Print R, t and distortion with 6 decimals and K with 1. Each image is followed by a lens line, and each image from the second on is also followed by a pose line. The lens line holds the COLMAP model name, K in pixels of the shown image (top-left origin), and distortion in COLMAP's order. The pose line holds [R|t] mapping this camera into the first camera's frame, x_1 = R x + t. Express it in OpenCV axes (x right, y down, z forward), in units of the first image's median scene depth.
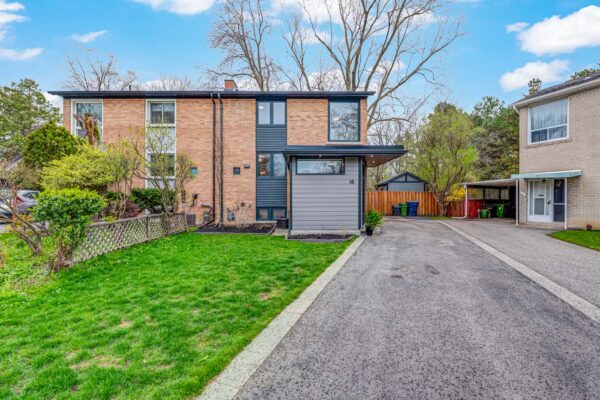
lens RADIAL K [[247.7, 0, 303.7], [0, 247.7, 200.1], [0, 0, 1]] dist [-0.010444, -0.000011]
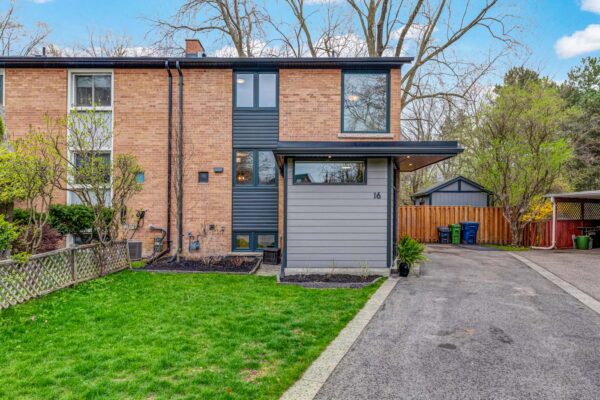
lens RADIAL K [[376.7, 0, 292.5], [0, 376.7, 213.9], [0, 0, 1]] dist [0.002659, 0.003036]
pose [[0.999739, 0.005132, -0.022257, -0.007523], [-0.005217, 0.999979, -0.003743, -0.015902], [0.022237, 0.003858, 0.999745, -0.009609]]
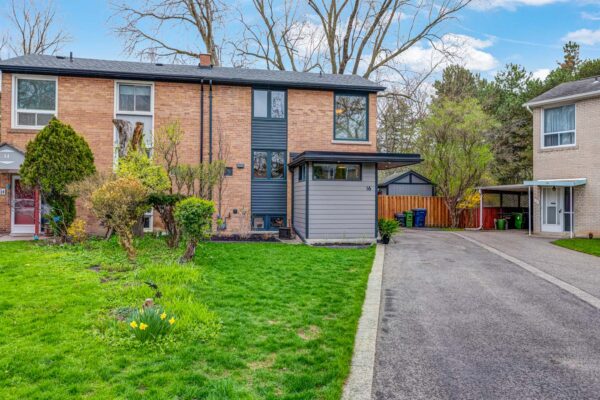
lens RADIAL K [[442.5, 0, 299.7], [0, 442.5, 192.8], [0, 0, 1]] dist [0.008158, 0.001110]
pose [[0.983697, 0.012317, 0.179413, -0.300379], [-0.007215, 0.999552, -0.029063, -0.004021], [-0.179691, 0.027295, 0.983344, -0.512426]]
